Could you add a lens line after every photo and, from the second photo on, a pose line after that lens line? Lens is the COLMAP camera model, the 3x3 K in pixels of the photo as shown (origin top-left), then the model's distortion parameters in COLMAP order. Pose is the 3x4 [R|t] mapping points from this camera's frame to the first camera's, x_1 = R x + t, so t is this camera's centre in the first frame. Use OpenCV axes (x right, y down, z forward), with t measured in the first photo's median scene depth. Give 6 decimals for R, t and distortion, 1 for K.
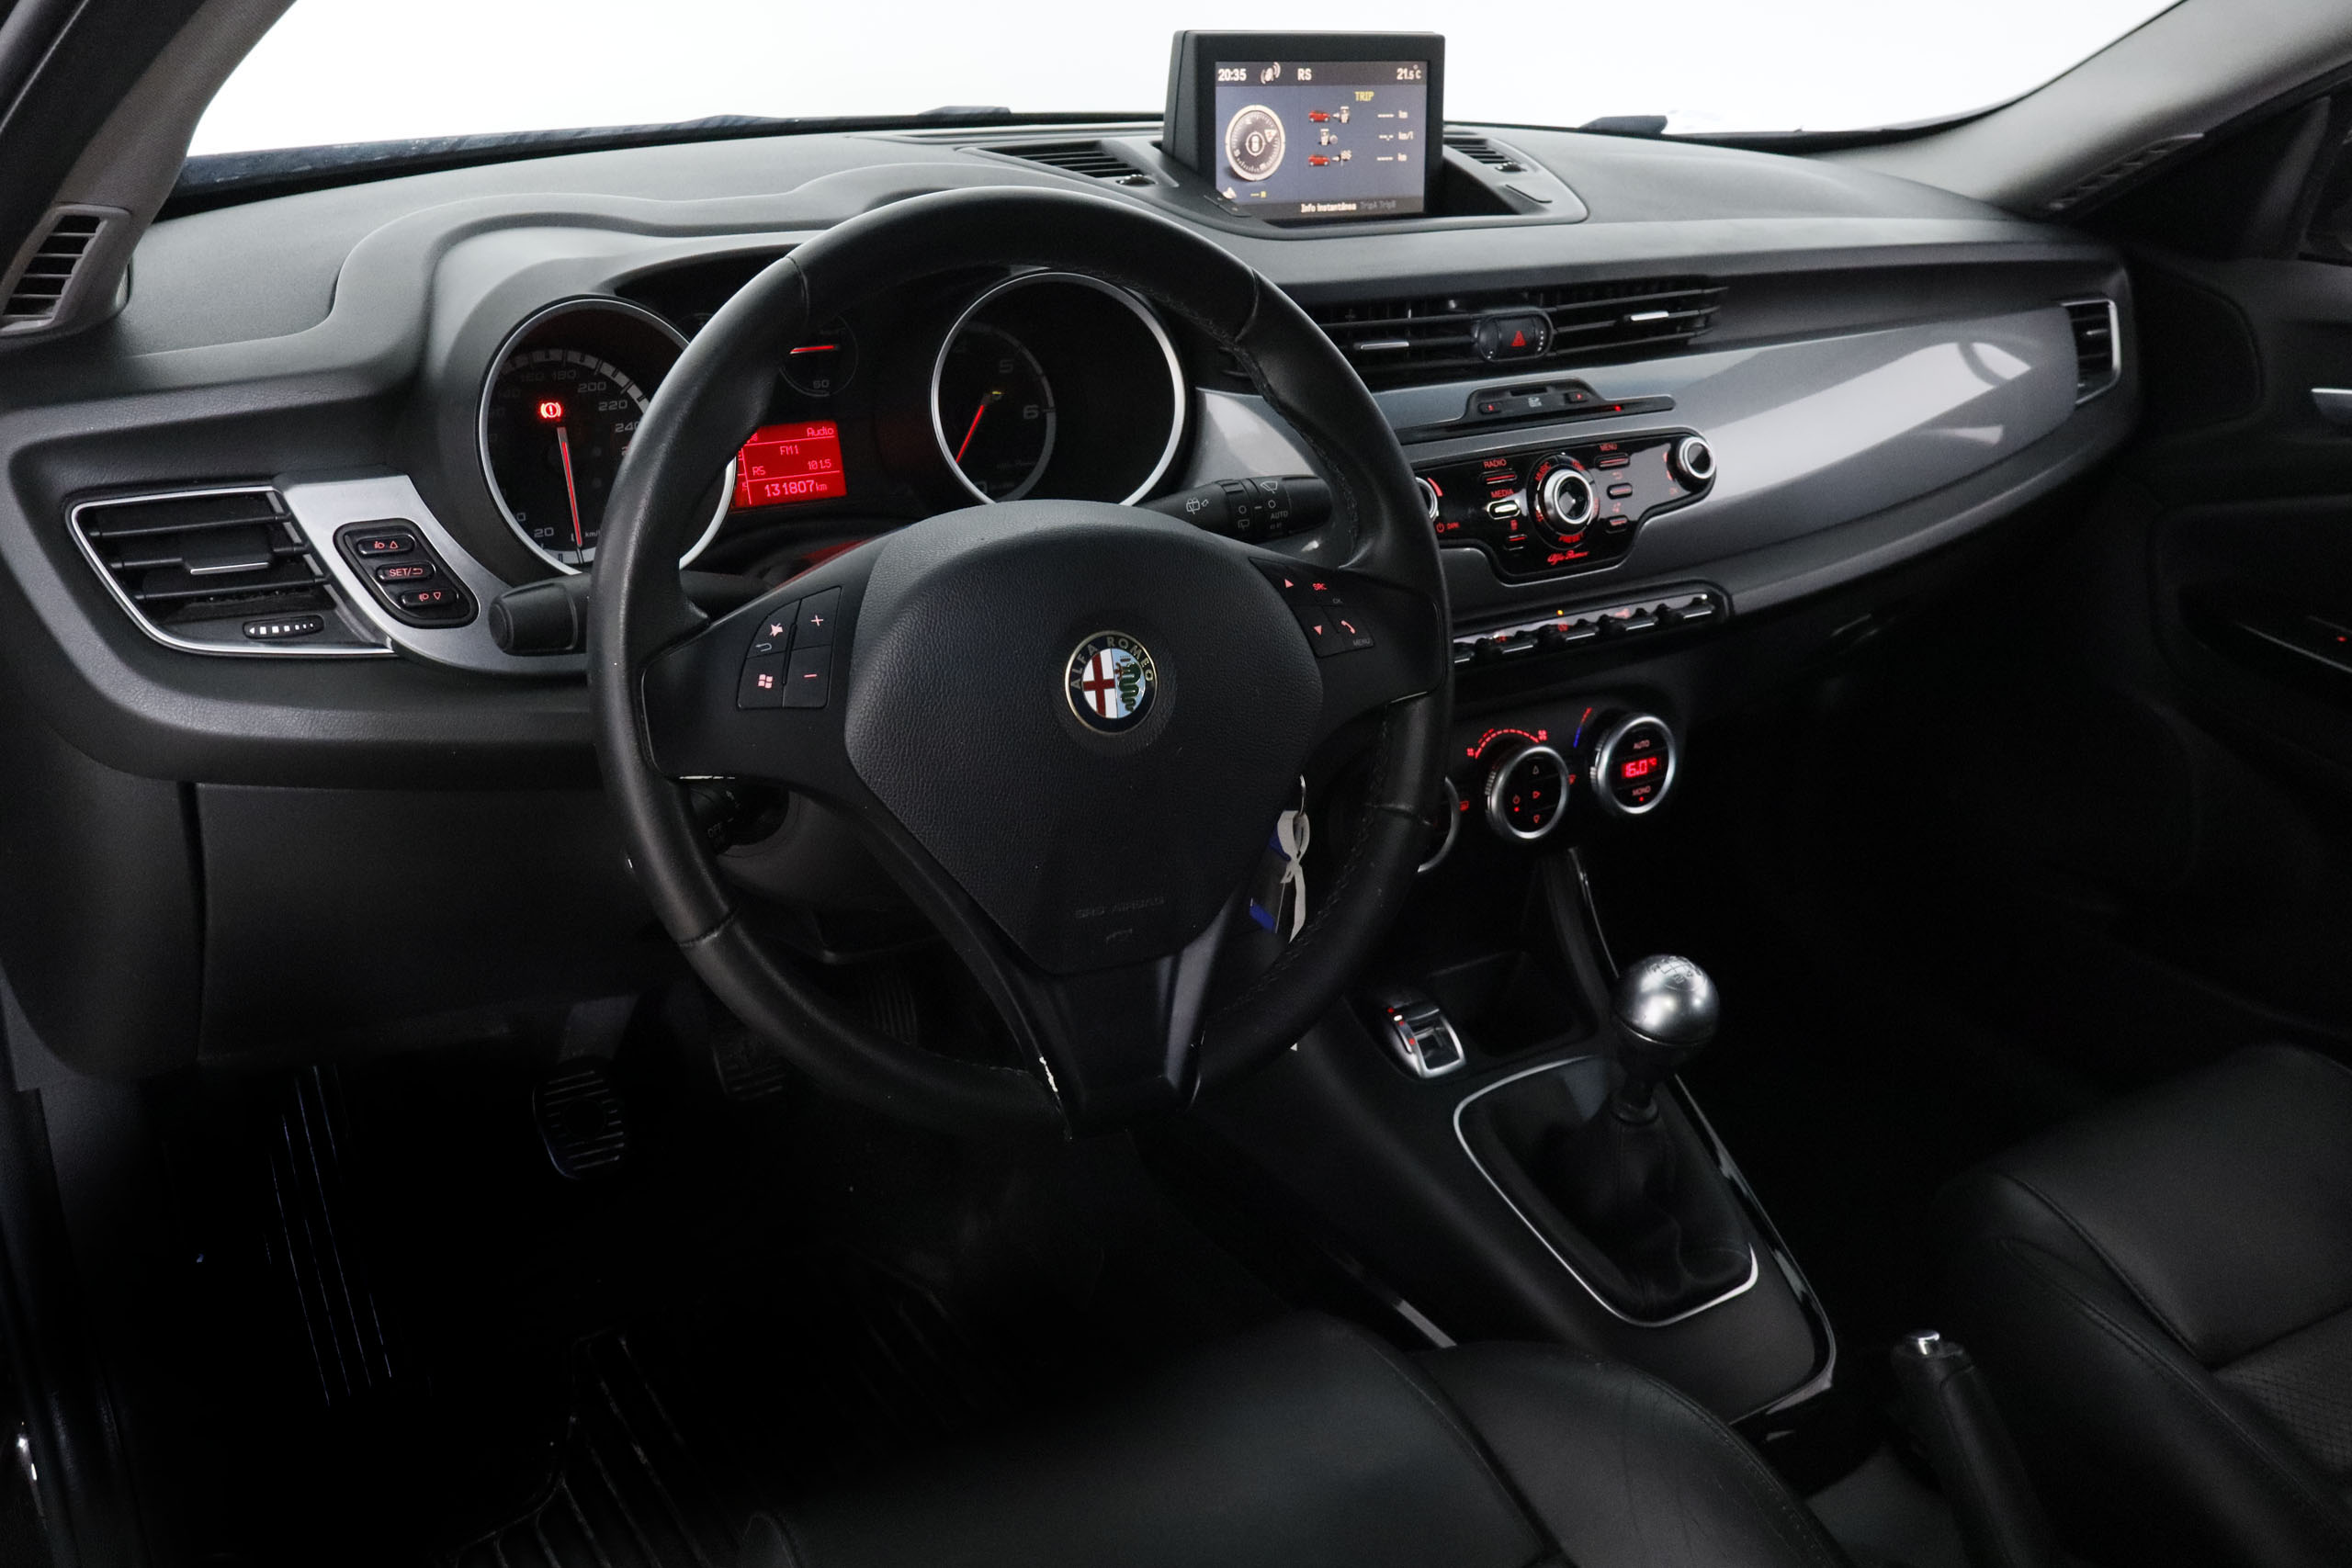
lens RADIAL K [[2064.5, 0, 1165.2], [0, 2064.5, 789.2], [0, 0, 1]] dist [0.003470, -0.005069]
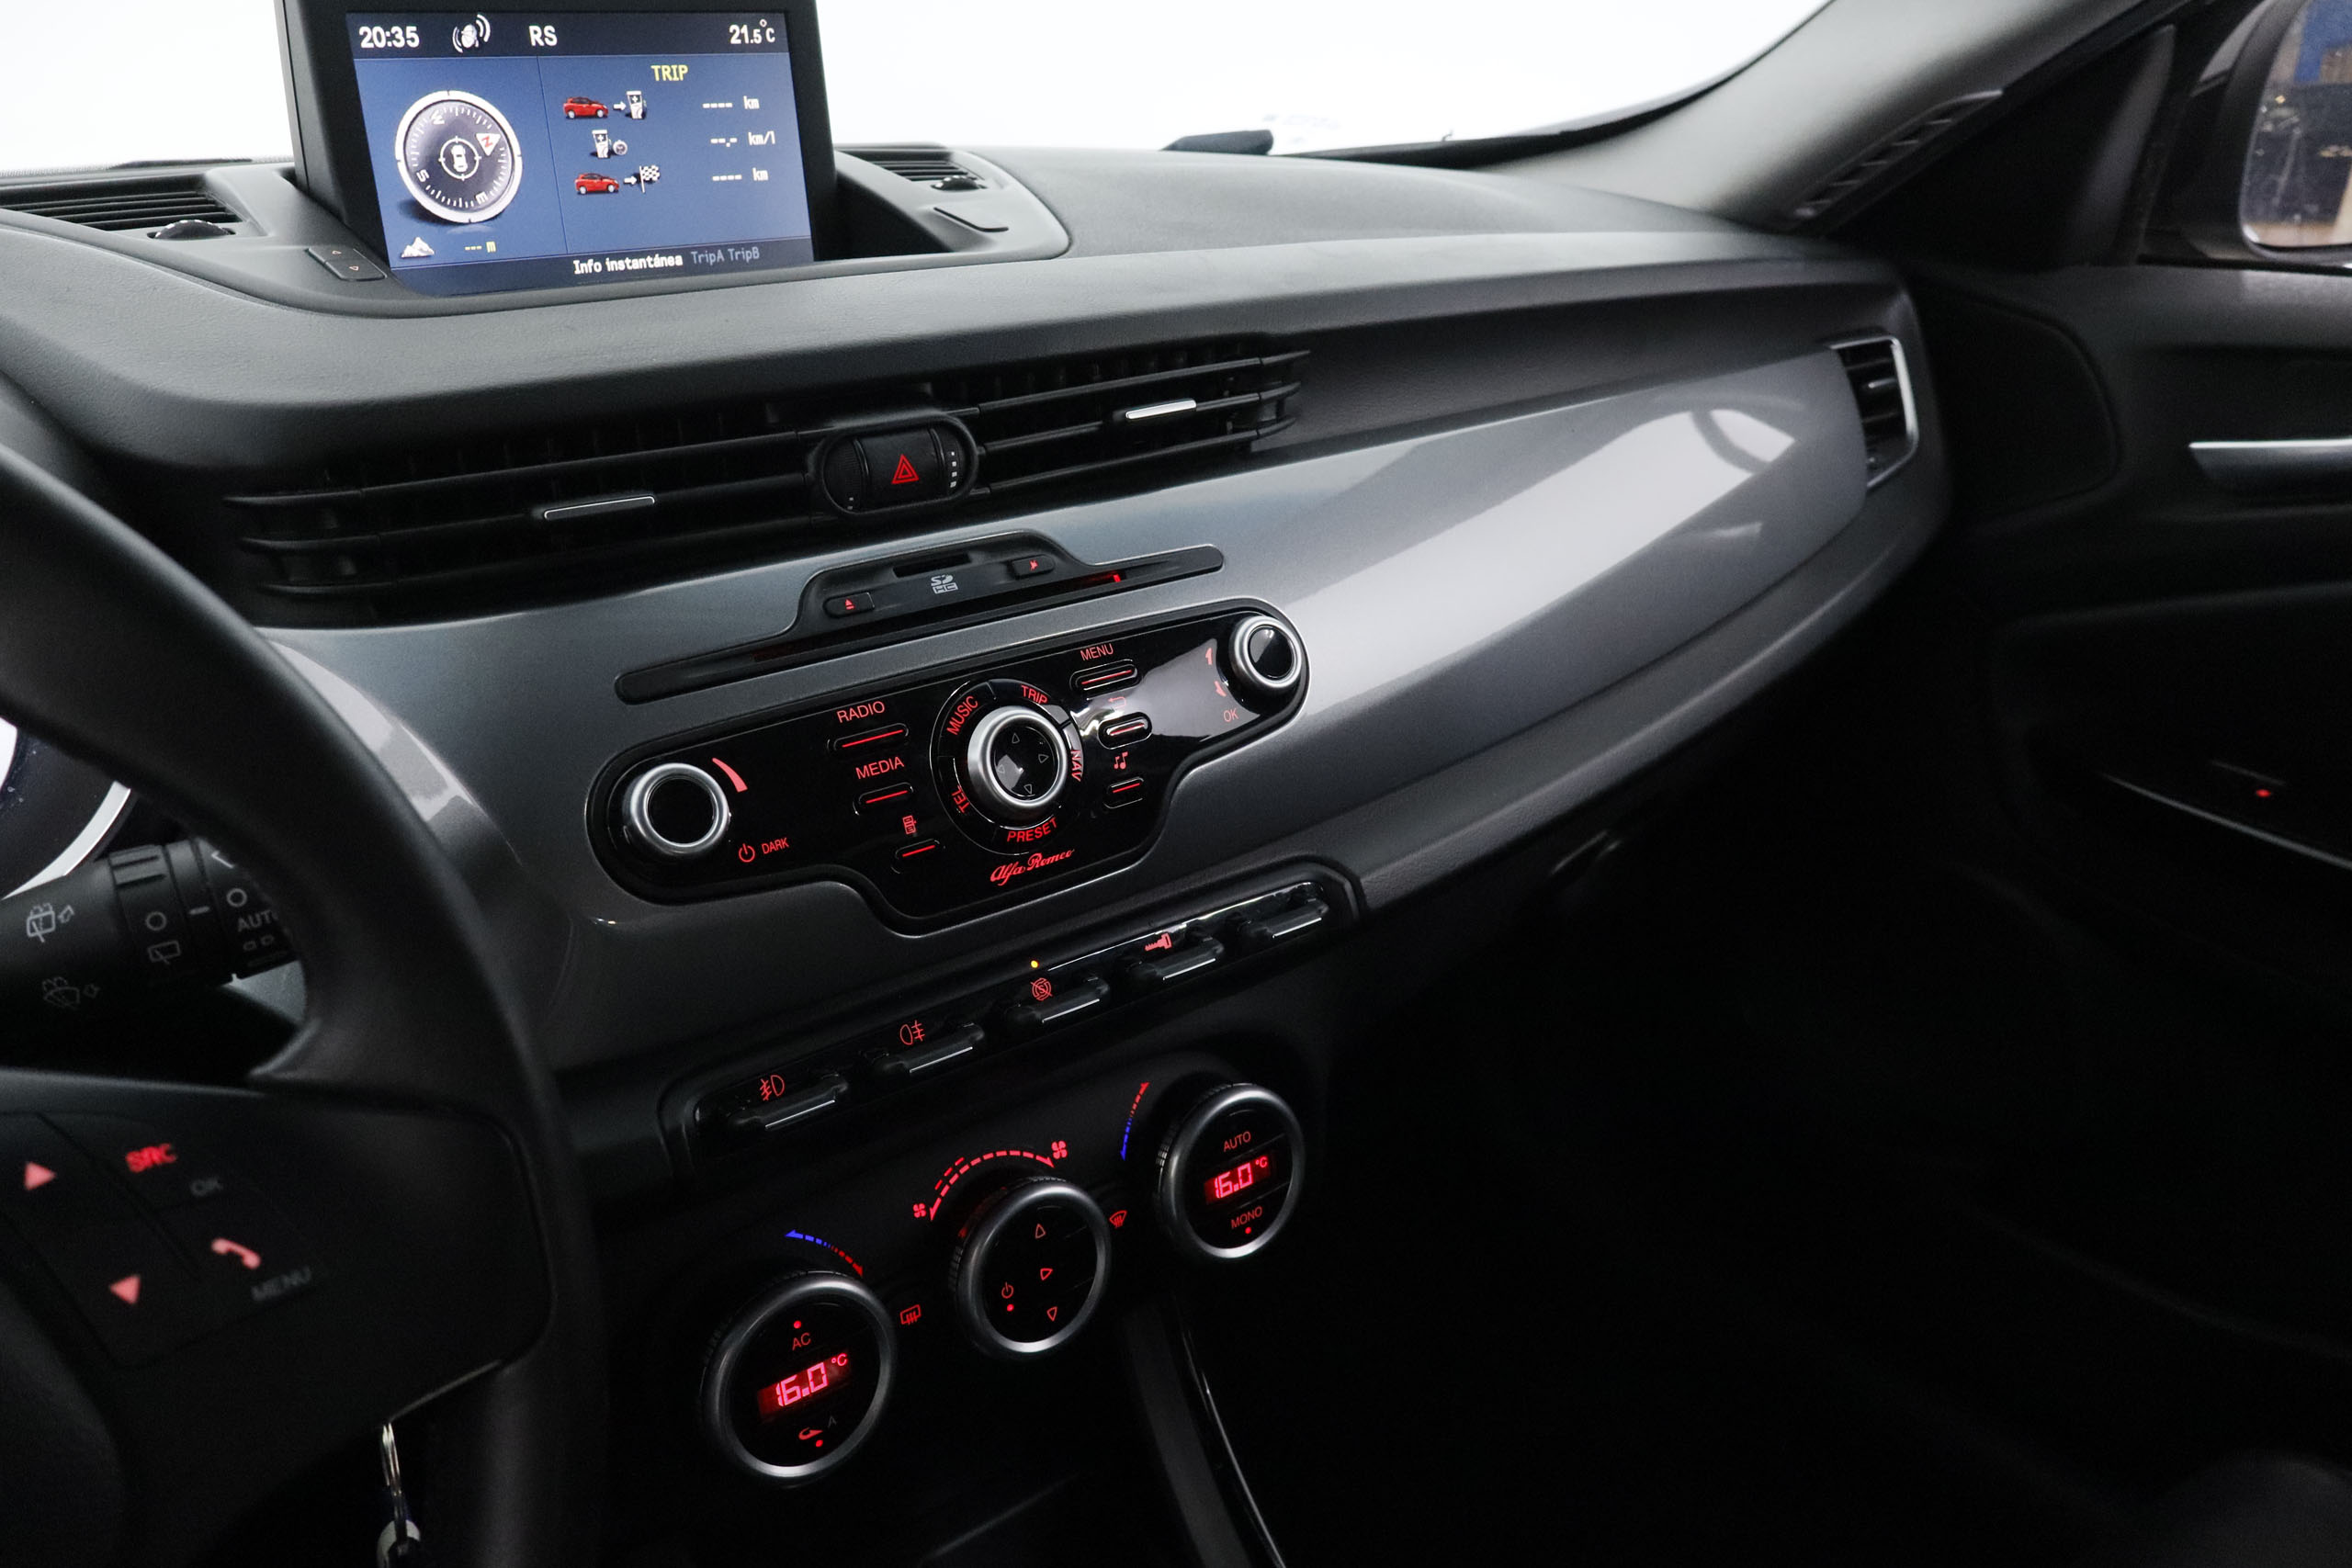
lens RADIAL K [[1951.5, 0, 1185.9], [0, 1951.5, 801.5], [0, 0, 1]] dist [-0.015774, -0.014954]
pose [[0.991296, -0.090595, 0.095528, 0.173405], [0.093666, 0.995205, -0.028165, -0.102668], [-0.092518, 0.036868, 0.995028, 0.454811]]
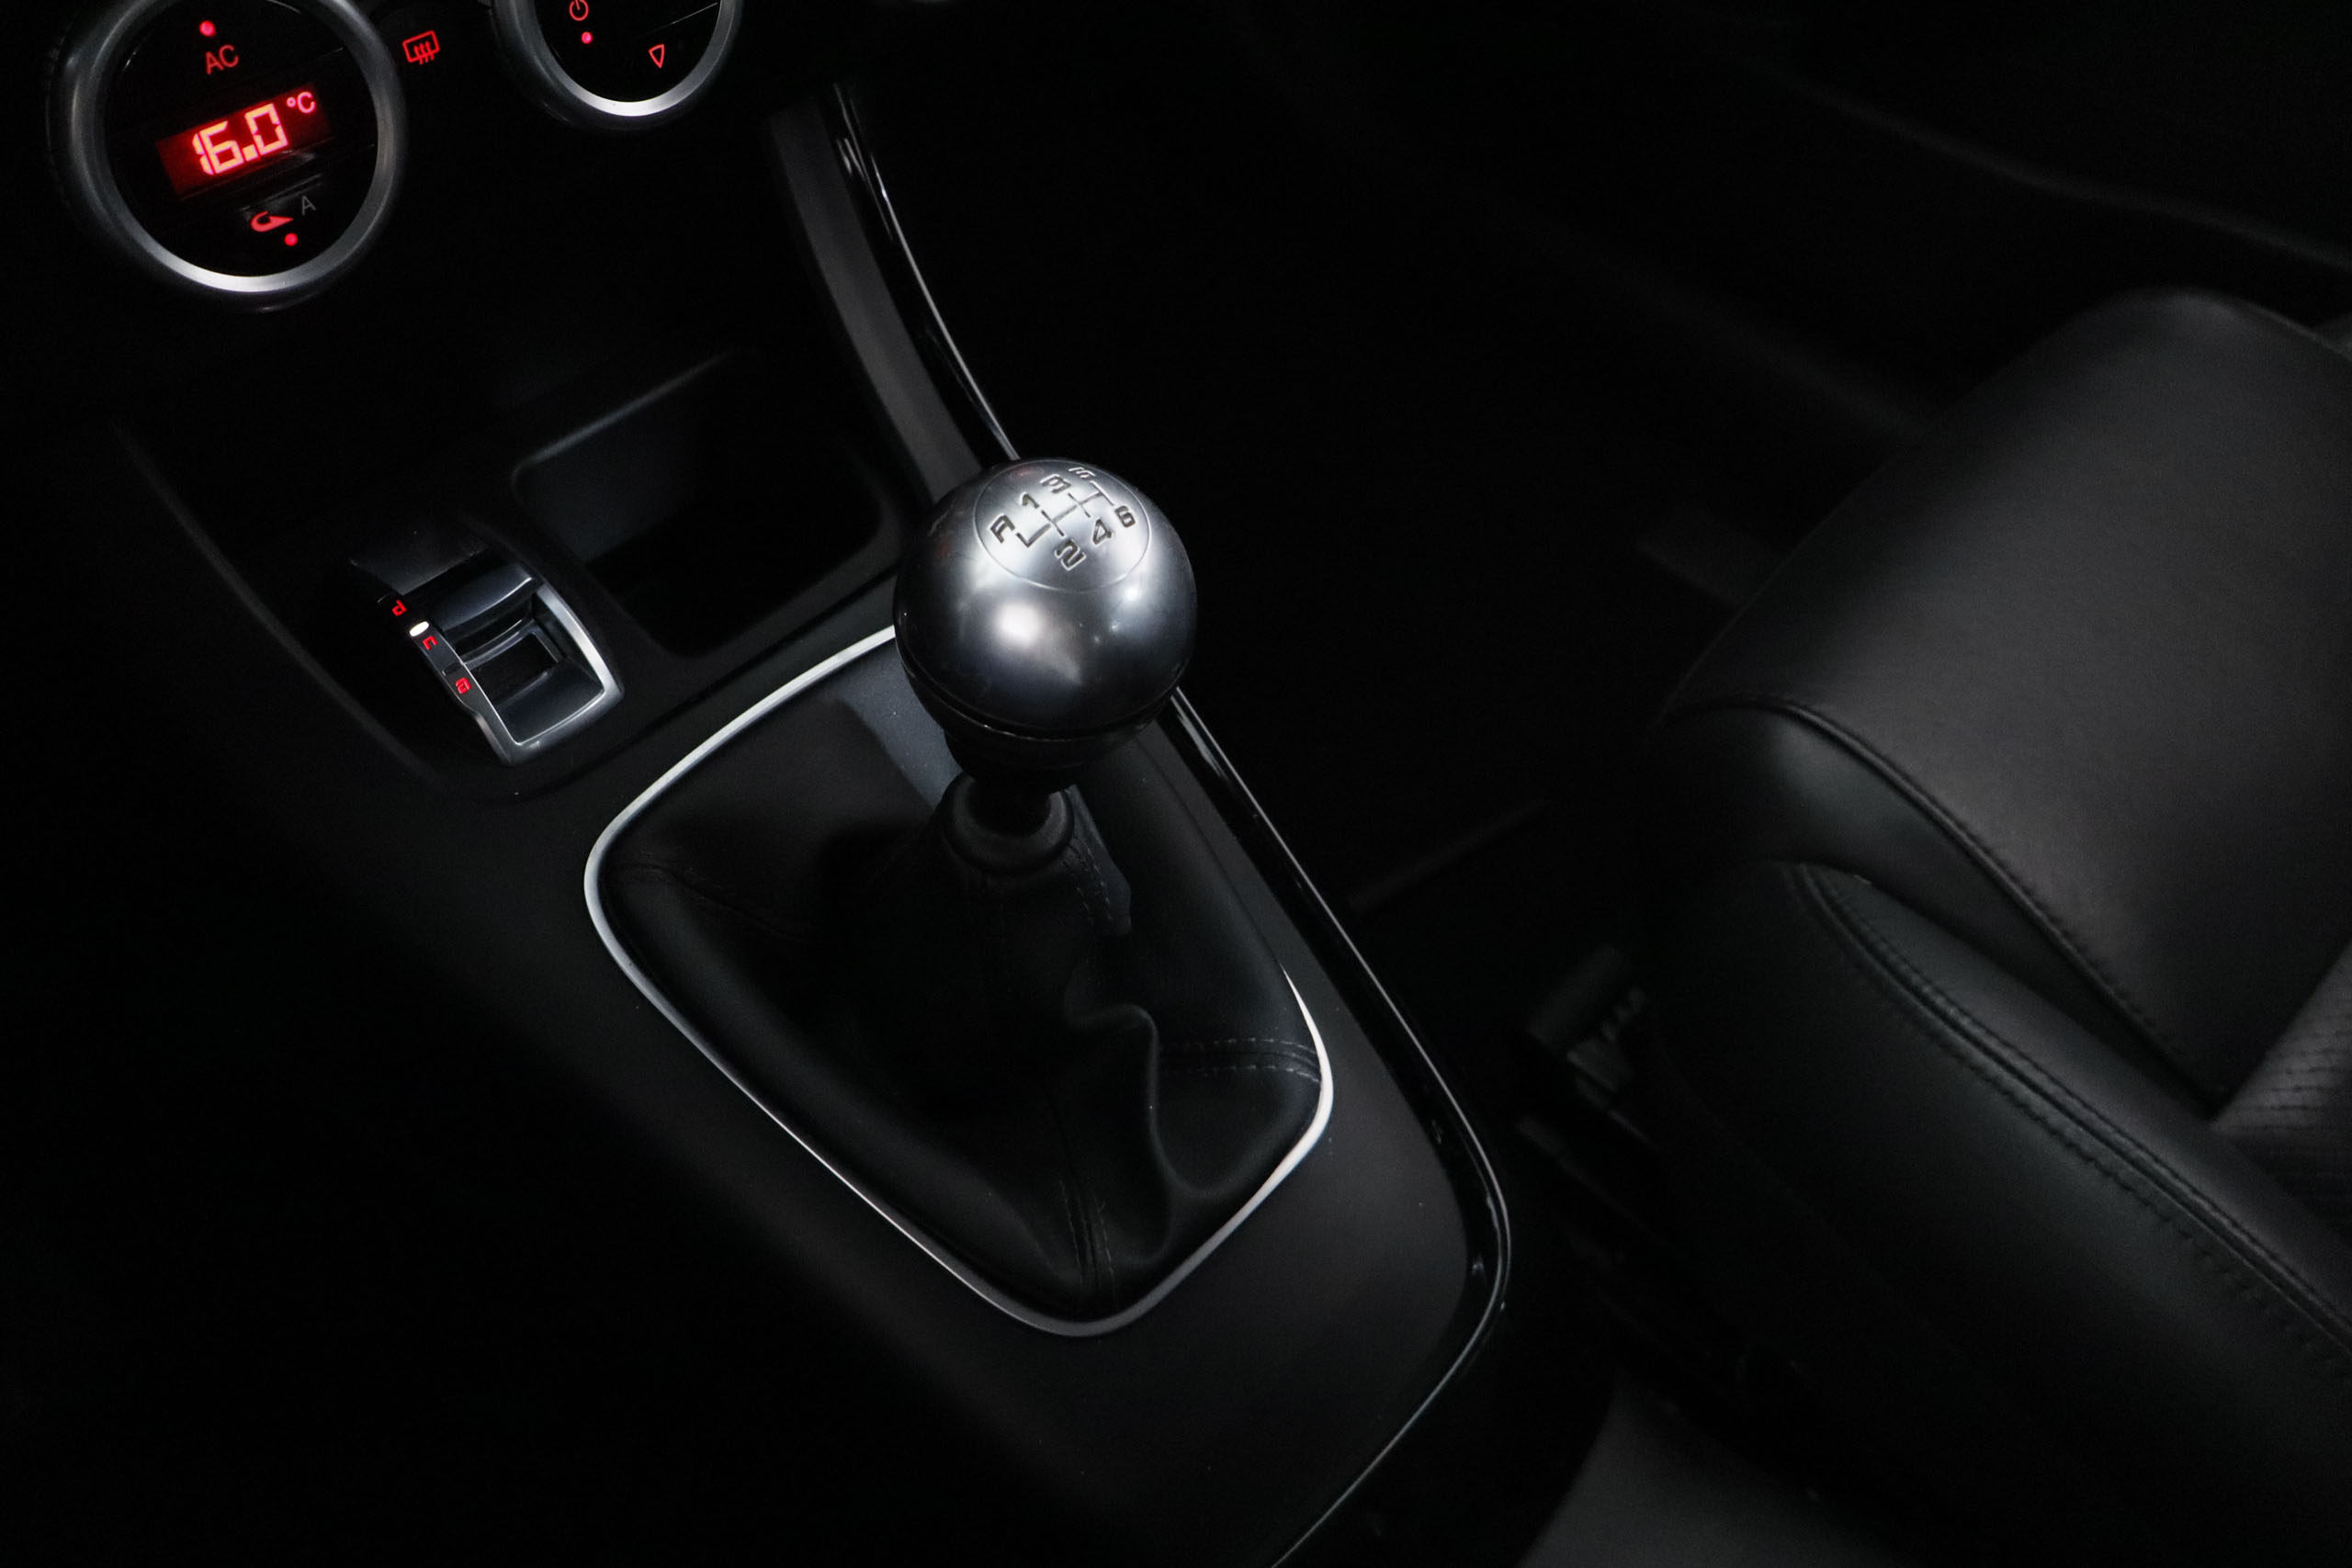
lens RADIAL K [[1951.5, 0, 1199.4], [0, 1951.5, 795.4], [0, 0, 1]] dist [-0.015774, -0.014954]
pose [[0.958903, -0.199667, 0.201587, 0.171869], [0.088226, 0.885087, 0.456987, -0.017284], [-0.269668, -0.420421, 0.866329, 0.611810]]
